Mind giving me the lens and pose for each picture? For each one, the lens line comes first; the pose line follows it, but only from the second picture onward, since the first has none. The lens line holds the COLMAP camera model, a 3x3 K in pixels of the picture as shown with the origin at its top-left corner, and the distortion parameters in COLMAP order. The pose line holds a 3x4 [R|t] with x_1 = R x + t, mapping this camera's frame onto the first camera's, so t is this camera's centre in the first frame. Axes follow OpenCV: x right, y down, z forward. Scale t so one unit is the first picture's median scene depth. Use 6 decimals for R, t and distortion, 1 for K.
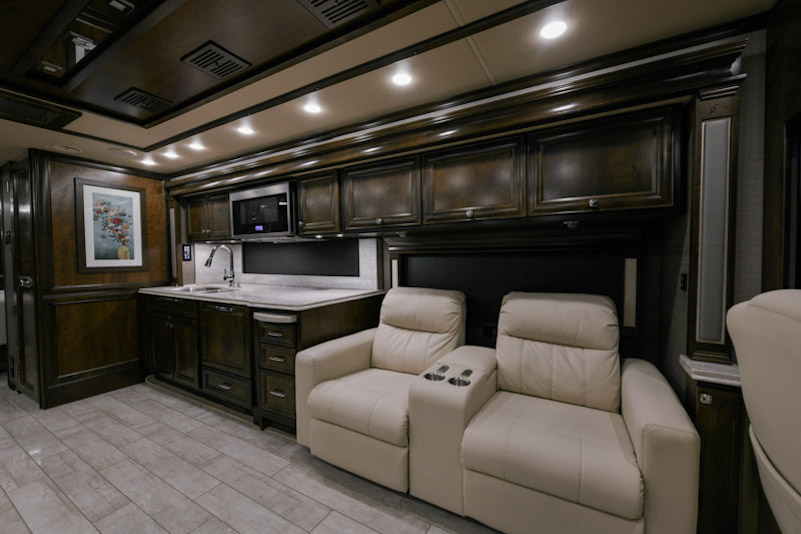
lens RADIAL K [[319.3, 0, 401.0], [0, 319.3, 269.6], [0, 0, 1]] dist [-0.006861, -0.001216]
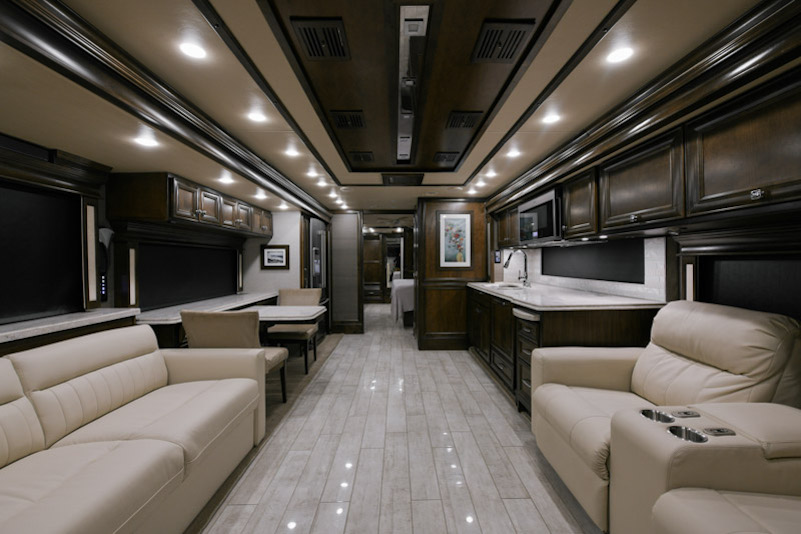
lens RADIAL K [[319.3, 0, 404.8], [0, 319.3, 269.2], [0, 0, 1]] dist [-0.006861, -0.001216]
pose [[0.512465, 0.023821, -0.858378, 0.283344], [-0.029023, 0.999525, 0.010410, -0.006971], [0.858218, 0.019578, 0.512913, 0.045277]]
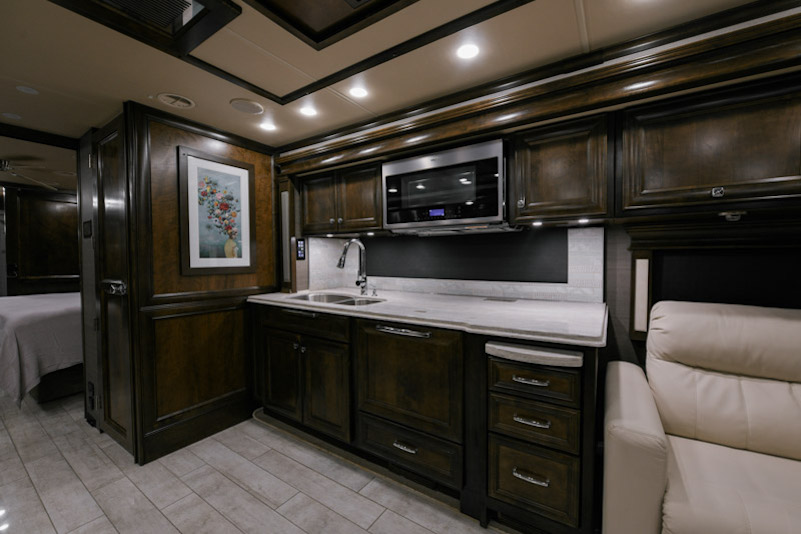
lens RADIAL K [[319.3, 0, 387.8], [0, 319.3, 266.9], [0, 0, 1]] dist [-0.006861, -0.001216]
pose [[0.997374, 0.002373, -0.072384, -0.509747], [-0.002343, 0.999997, 0.000503, -0.012871], [0.072385, -0.000332, 0.997377, 0.311116]]
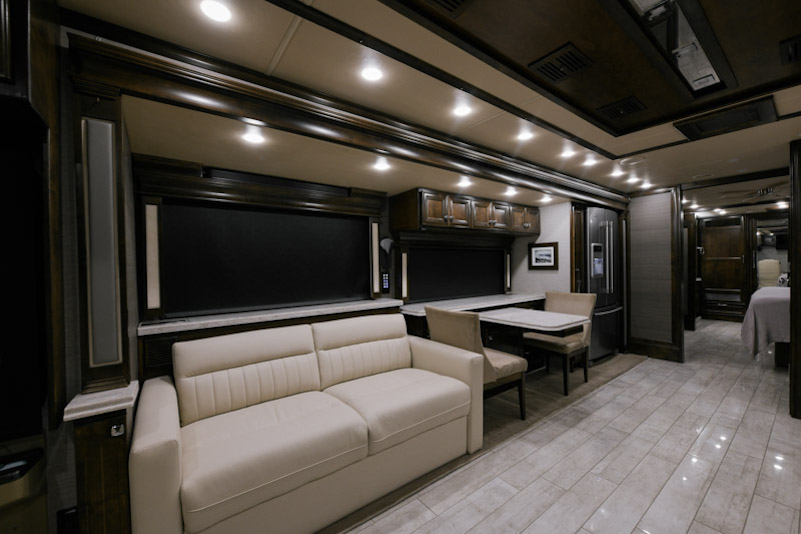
lens RADIAL K [[319.3, 0, 407.0], [0, 319.3, 268.6], [0, 0, 1]] dist [-0.006861, -0.001216]
pose [[-0.395678, 0.024542, -0.918062, 0.169756], [-0.011832, 0.999424, 0.031816, -0.014082], [0.918313, 0.023452, -0.395159, 0.302852]]
